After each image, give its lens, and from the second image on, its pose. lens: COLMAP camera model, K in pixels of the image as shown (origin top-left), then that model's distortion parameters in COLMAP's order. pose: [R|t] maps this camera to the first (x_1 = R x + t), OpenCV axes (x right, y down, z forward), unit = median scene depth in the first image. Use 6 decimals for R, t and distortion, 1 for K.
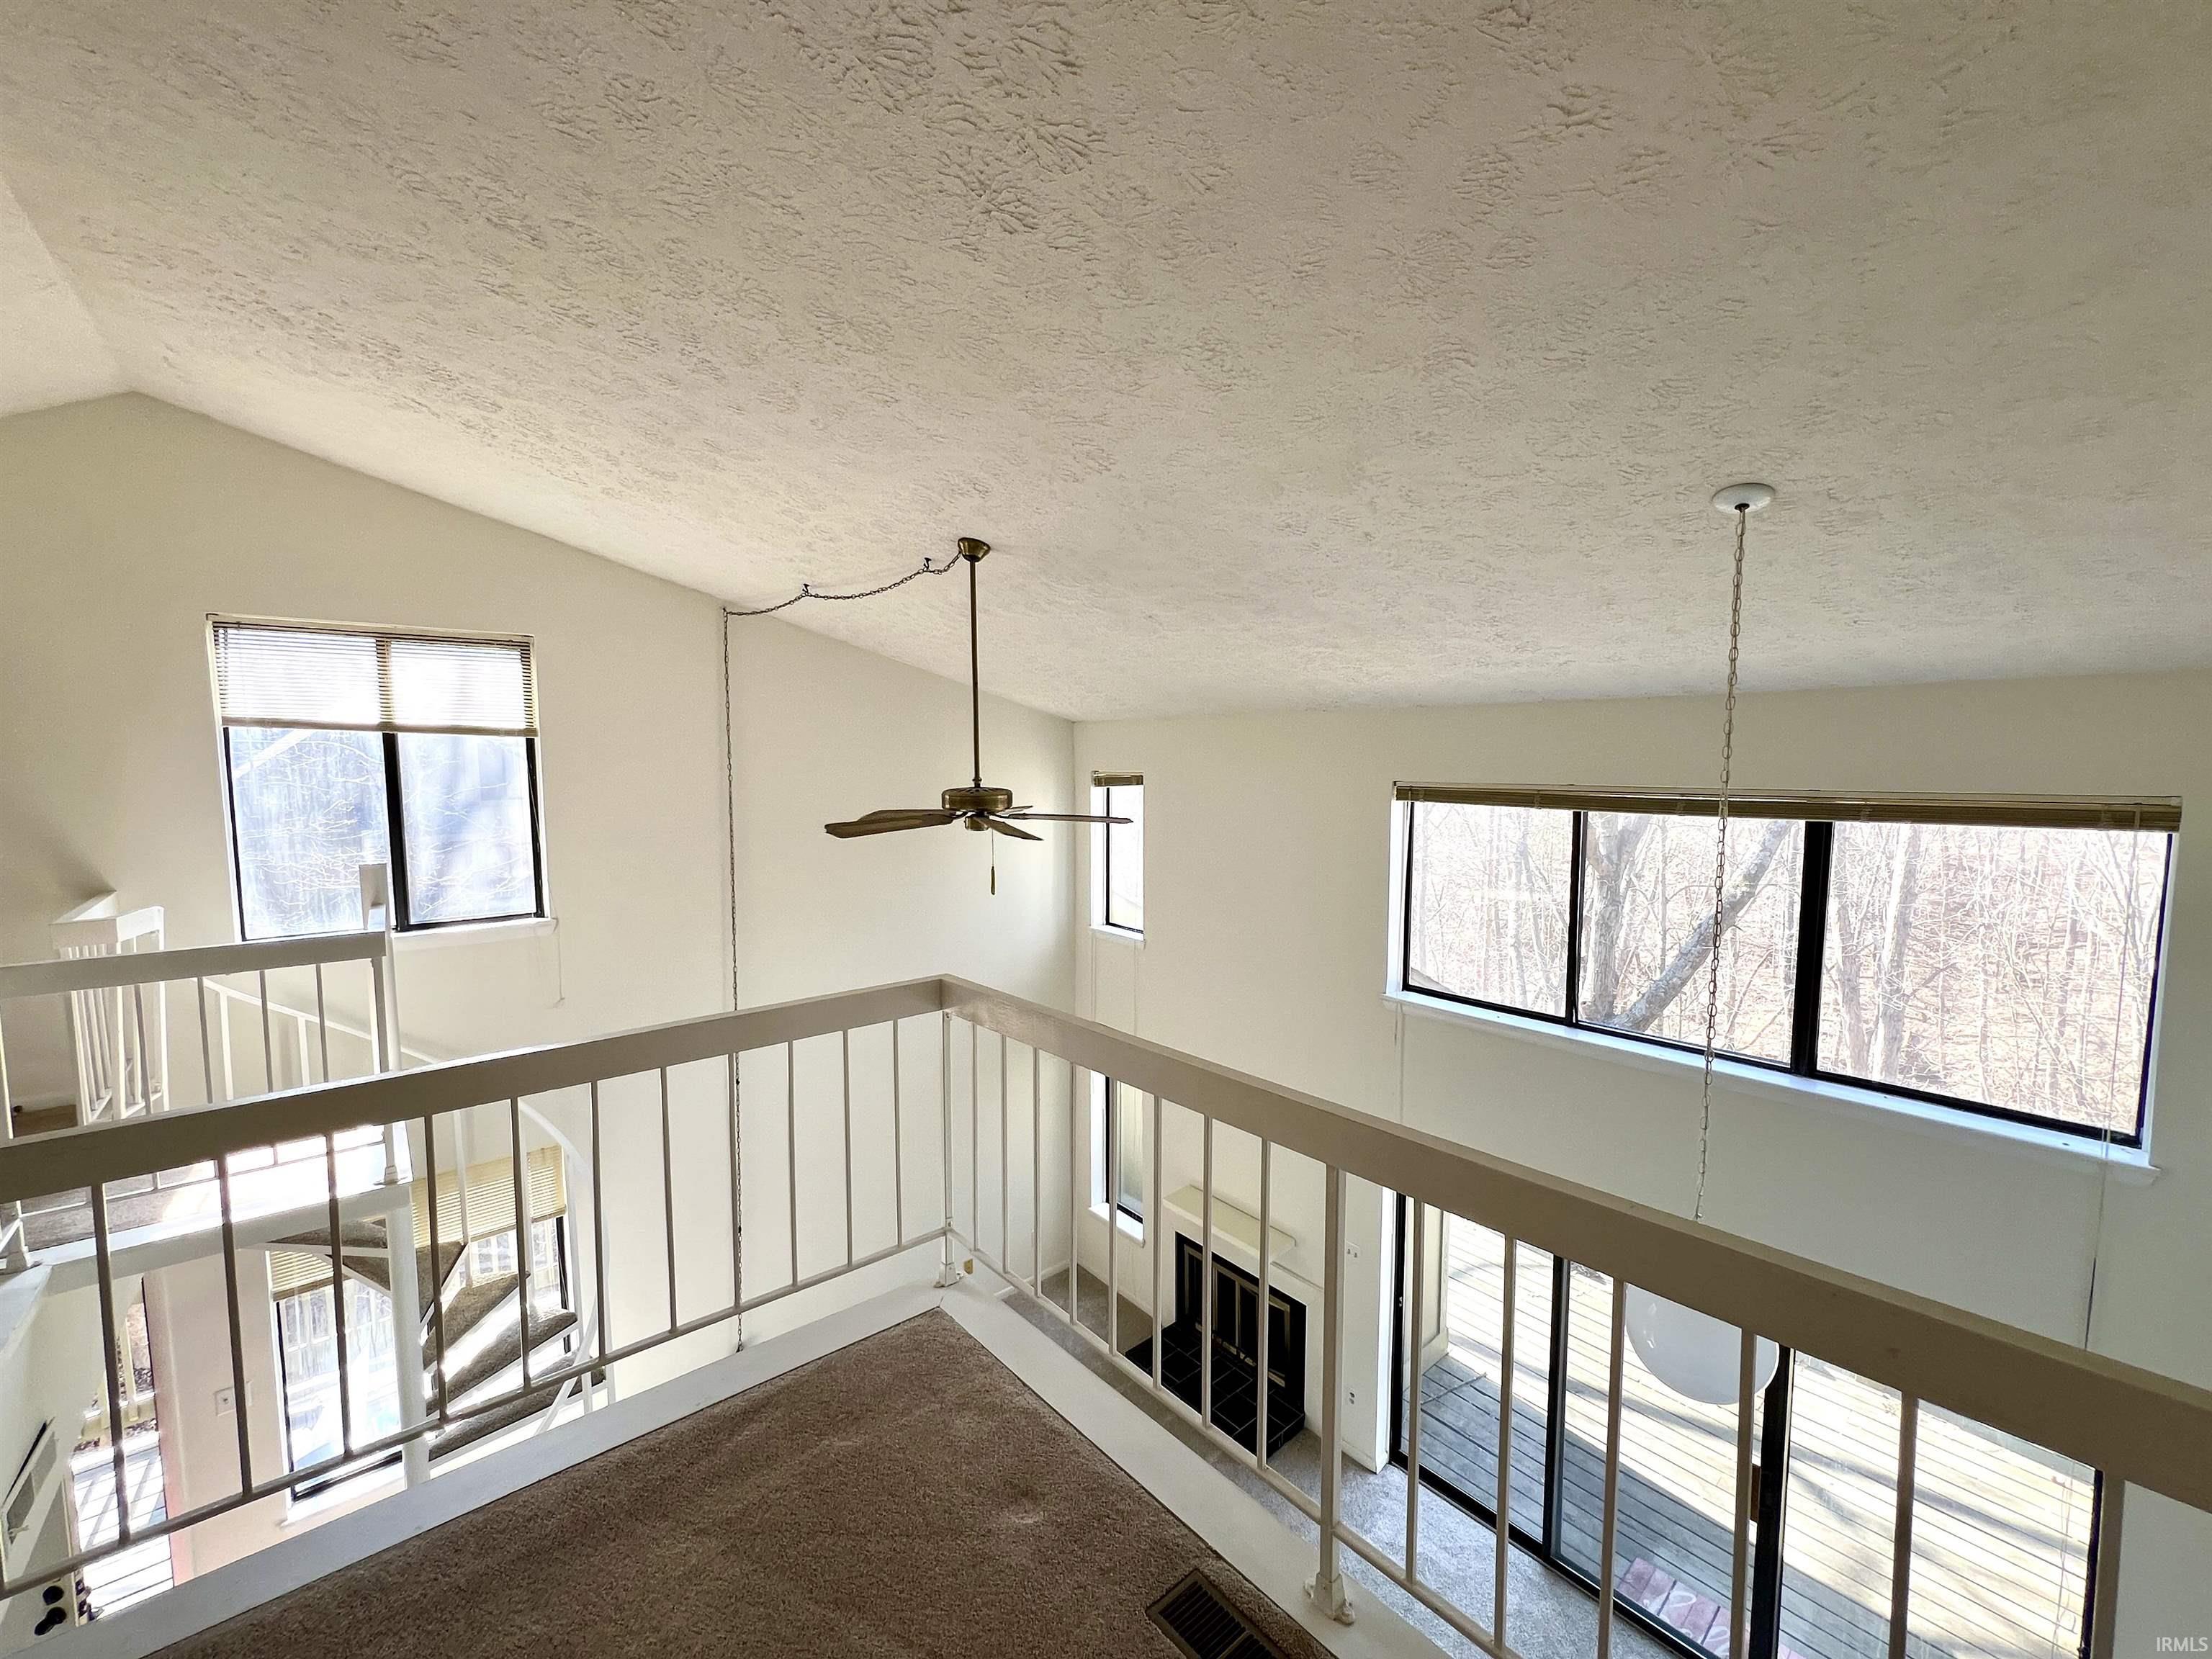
lens RADIAL K [[878.4, 0, 1106.0], [0, 878.4, 829.5], [0, 0, 1]] dist [-0.006599, 0.000119]
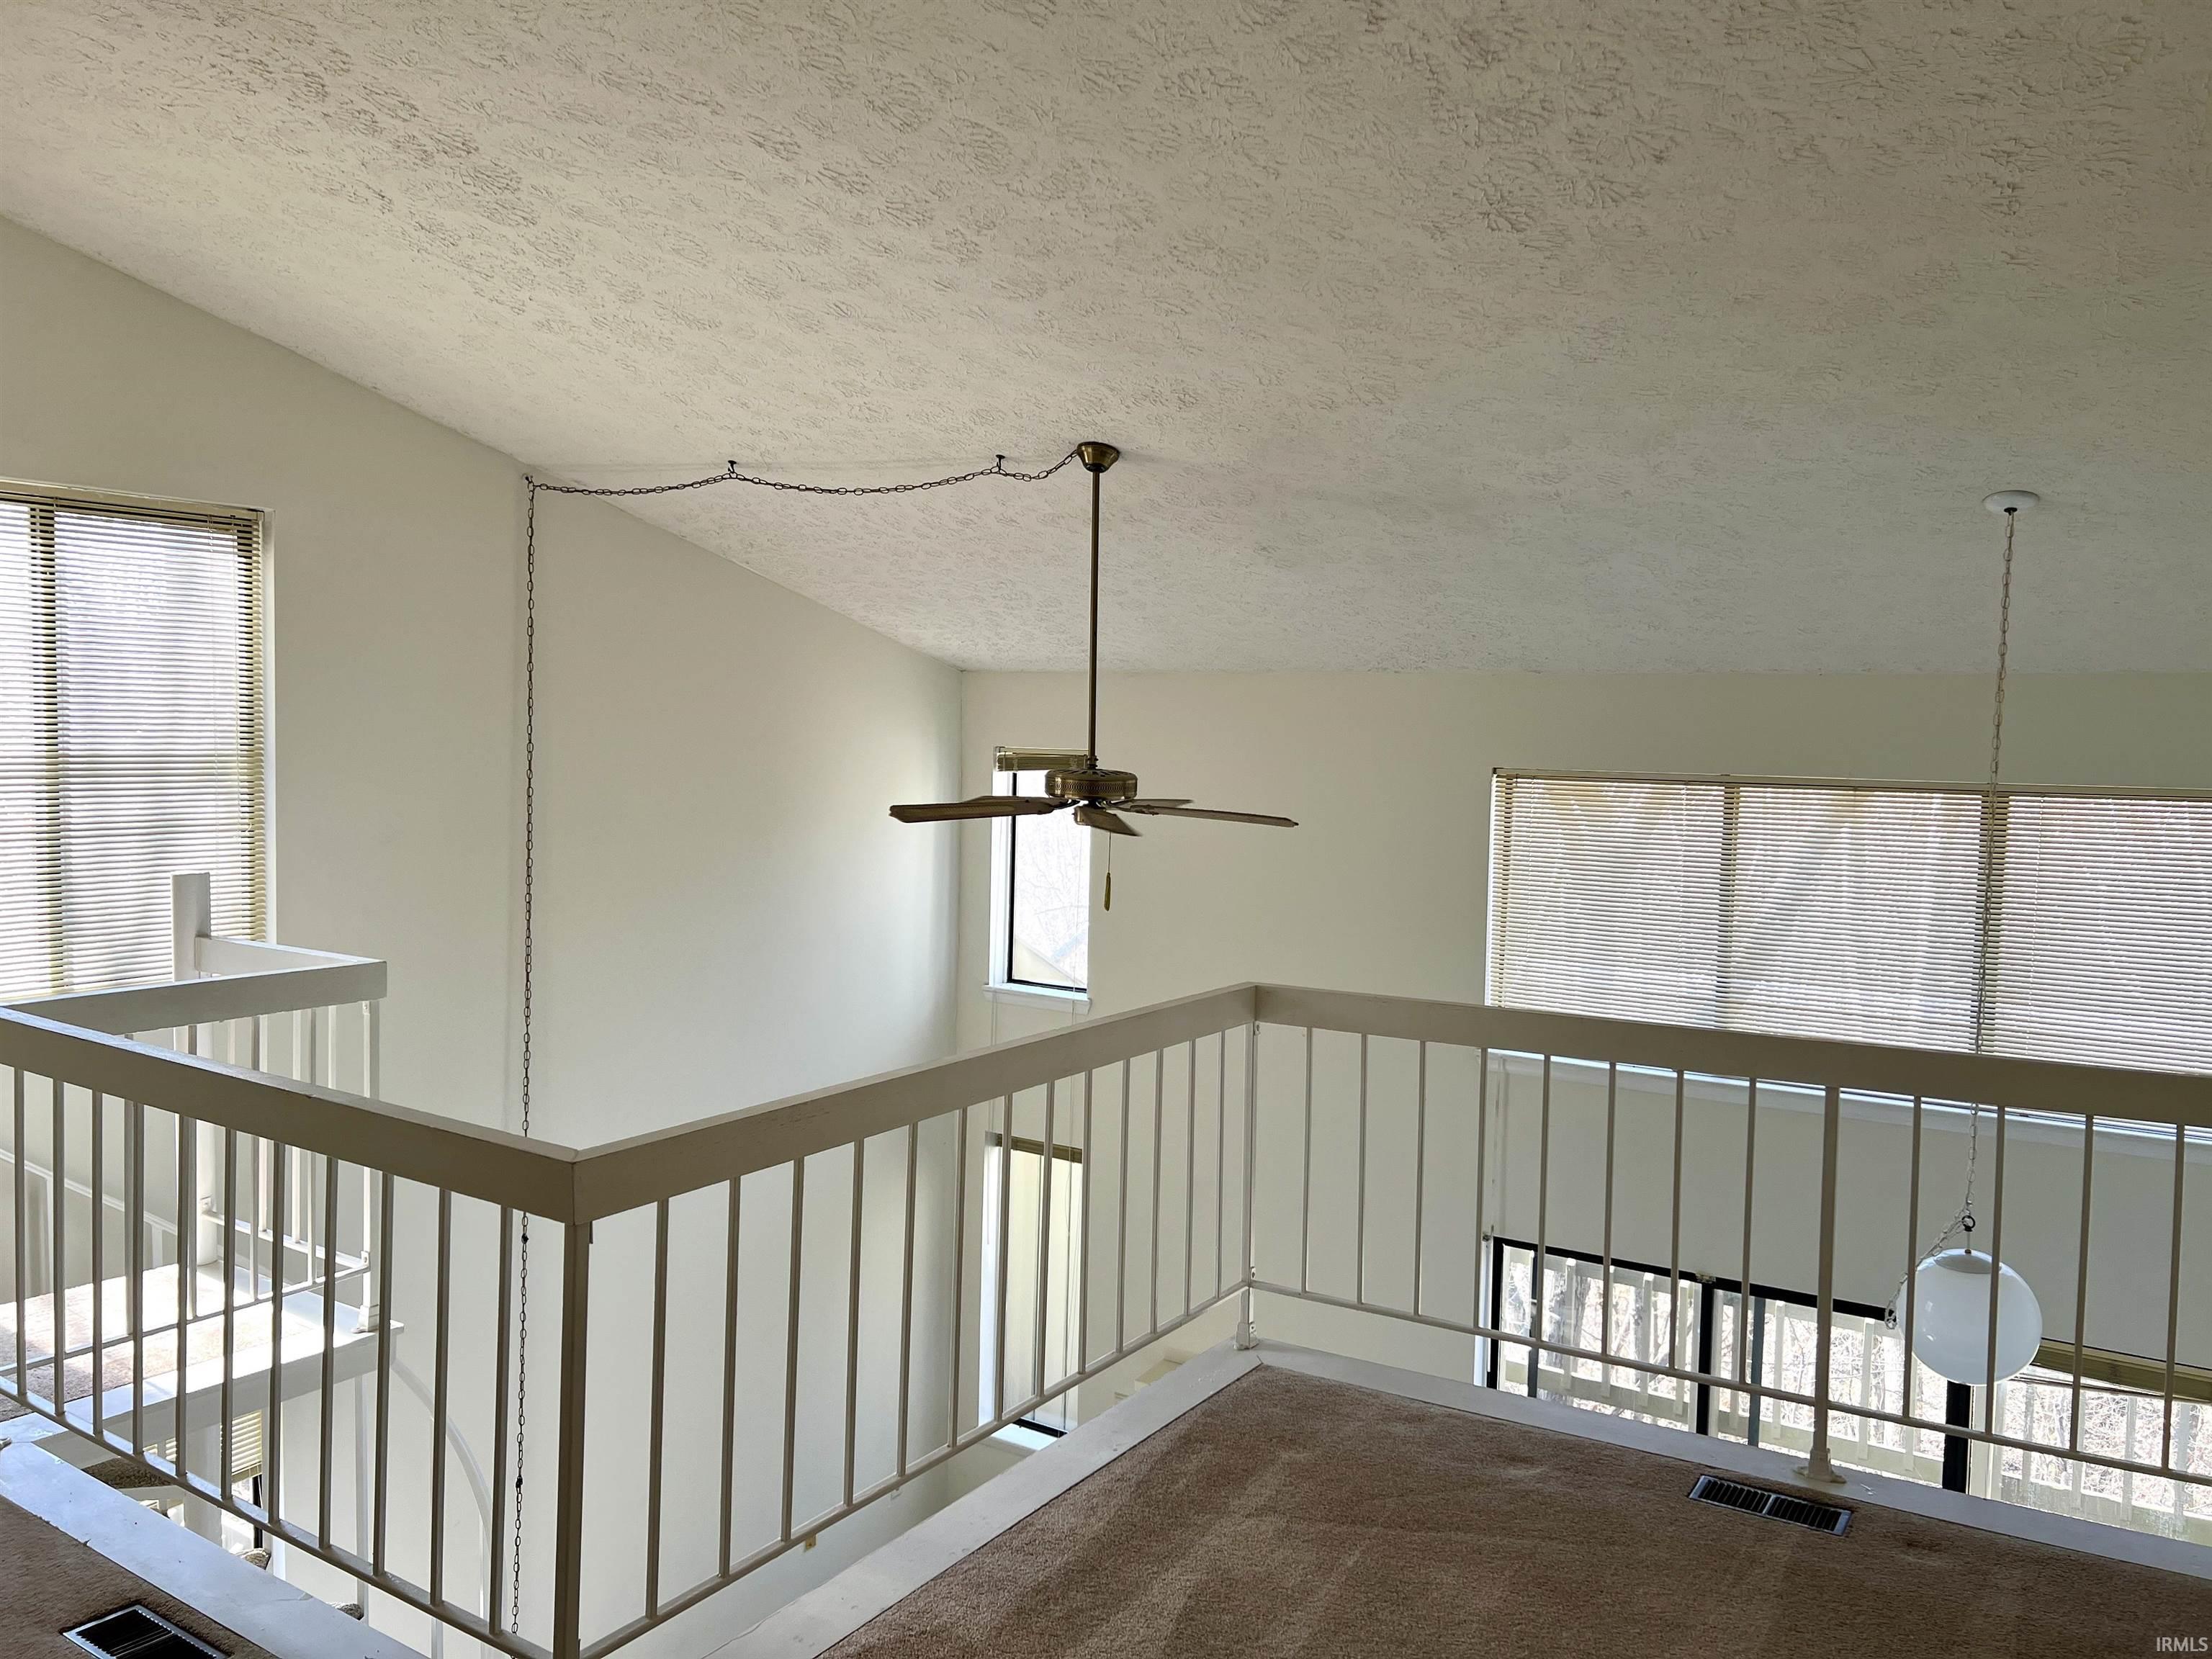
lens RADIAL K [[1624.9, 0, 1106.0], [0, 1624.9, 829.5], [0, 0, 1]] dist [0.007889, -0.004021]
pose [[0.958200, 0.004244, 0.286069, -0.534218], [0.000504, 0.999863, -0.016523, 0.028851], [-0.286100, 0.015977, 0.958067, -0.341977]]
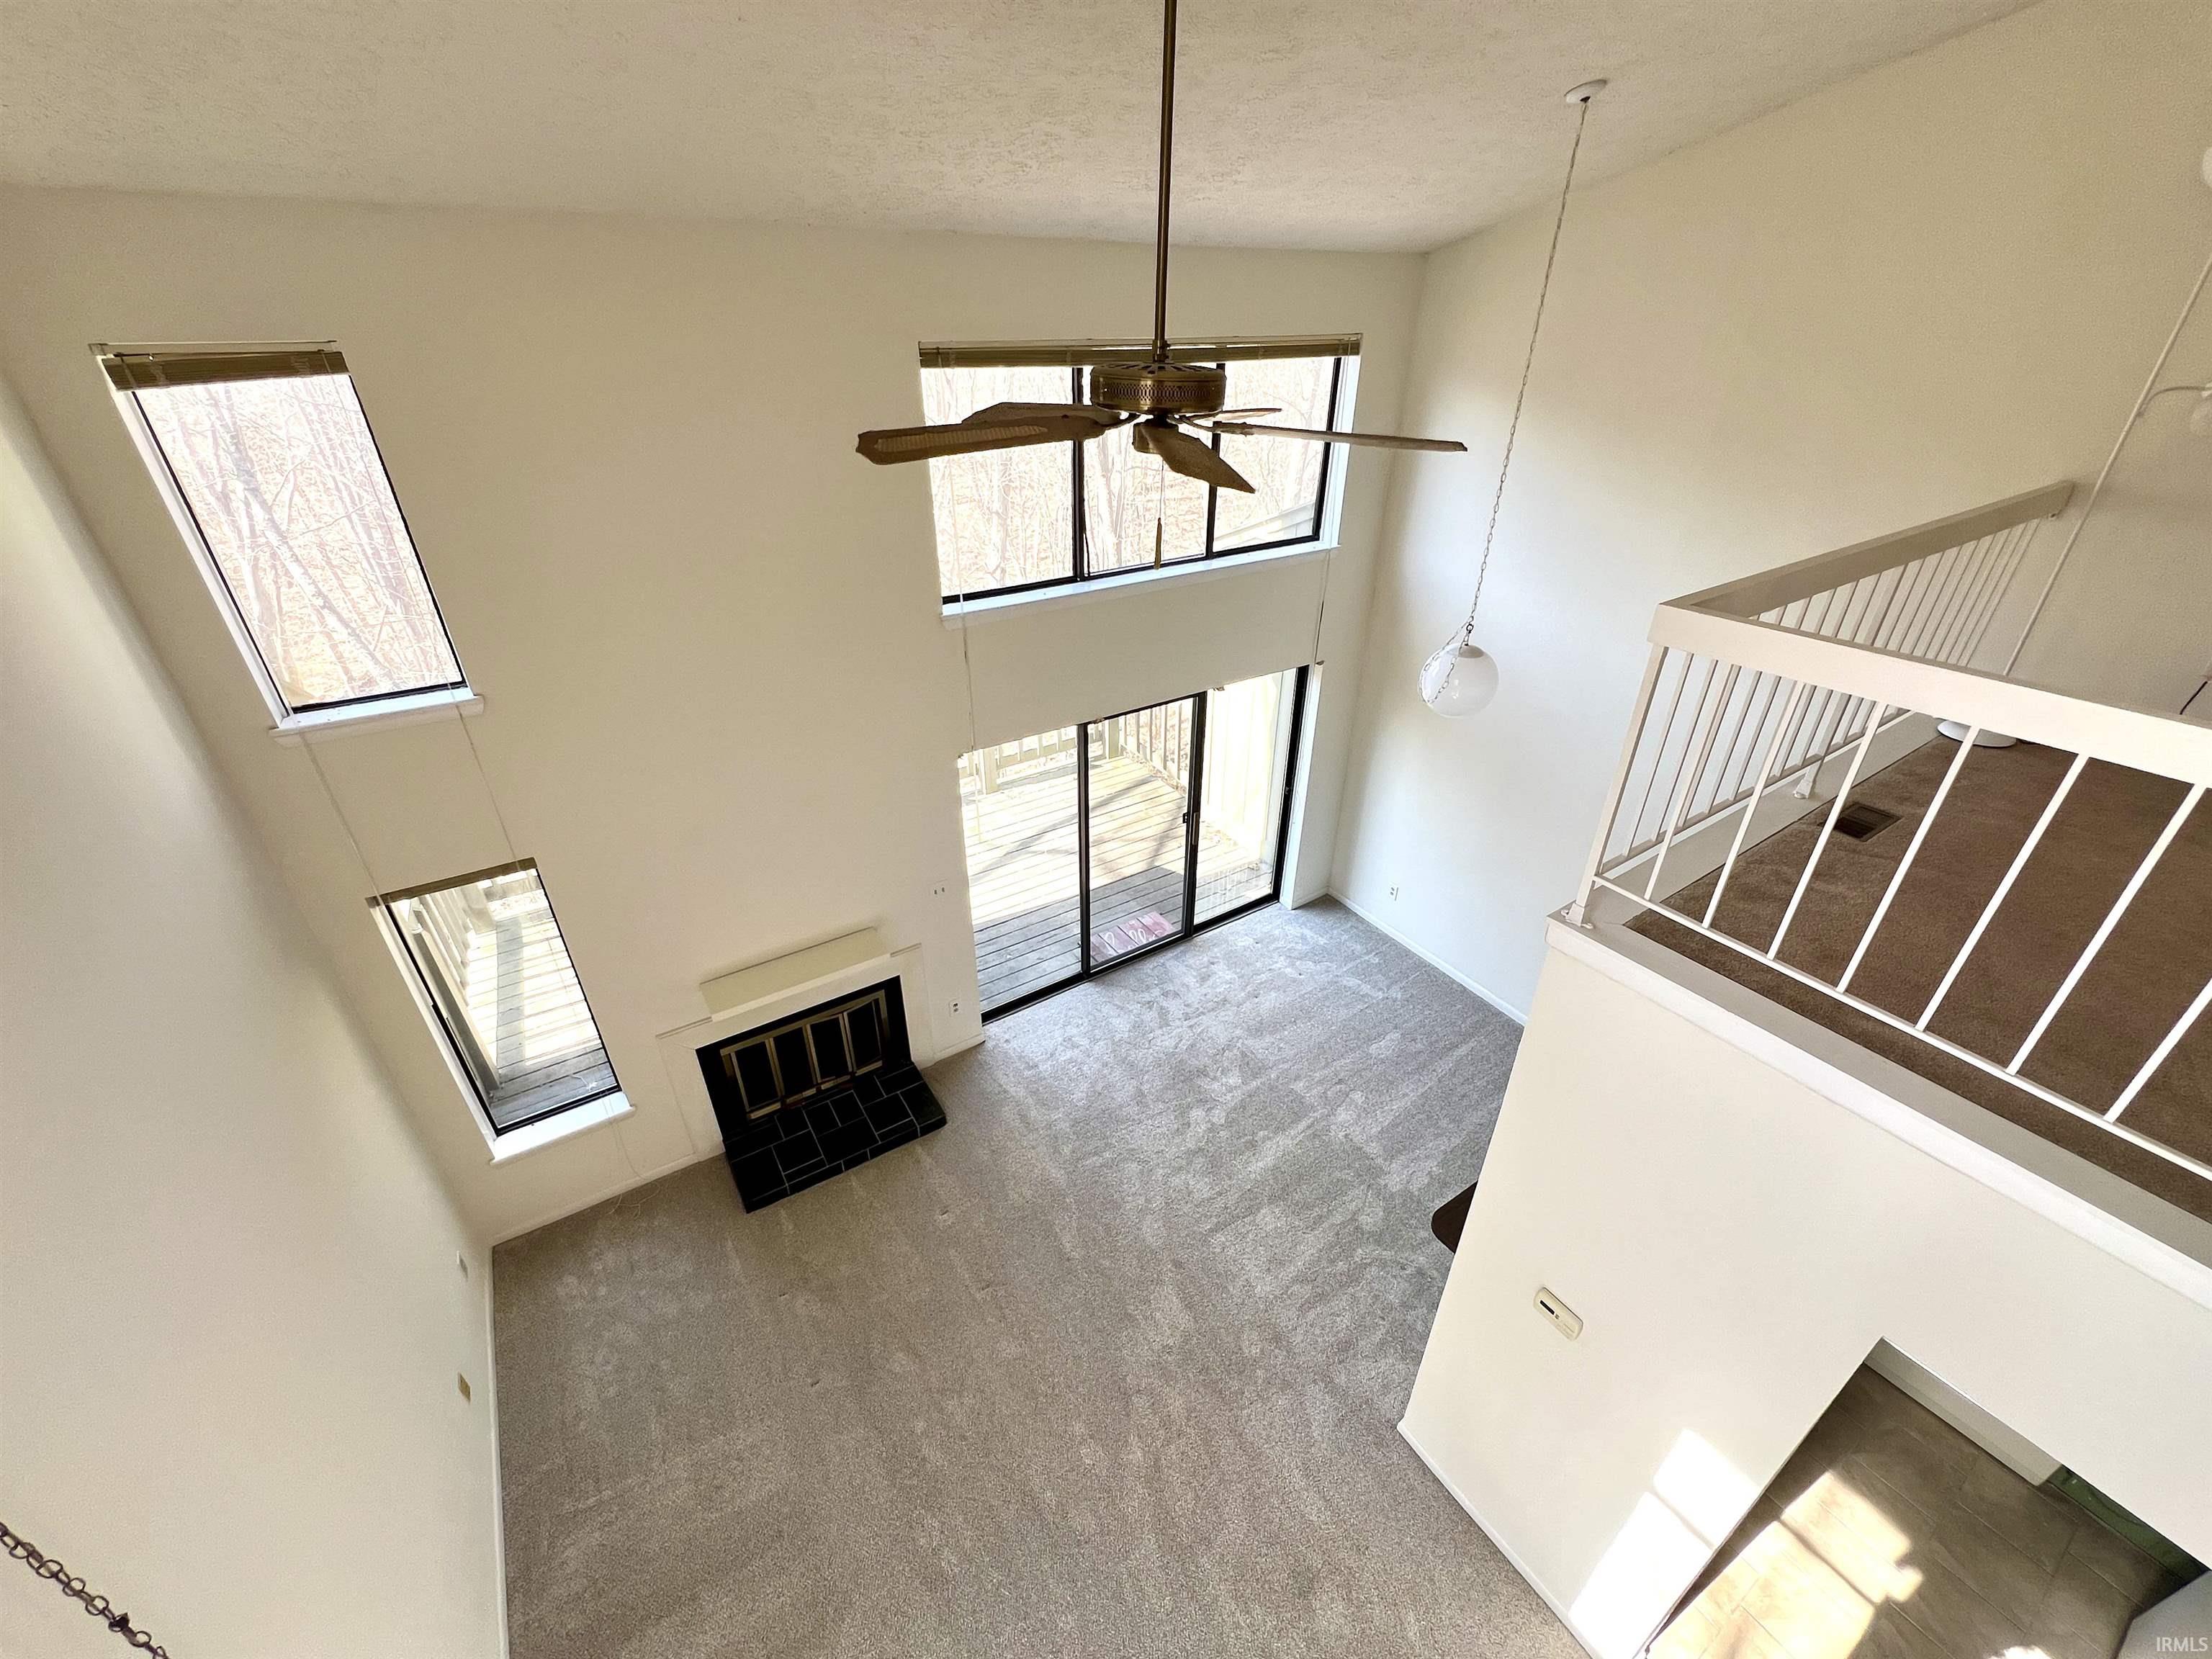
lens RADIAL K [[878.4, 0, 1106.0], [0, 878.4, 829.5], [0, 0, 1]] dist [-0.006599, 0.000119]
pose [[0.115457, -0.489549, 0.864298, -0.713688], [0.079960, 0.871874, 0.483158, -0.050847], [-0.990089, 0.013325, 0.139808, 0.935454]]
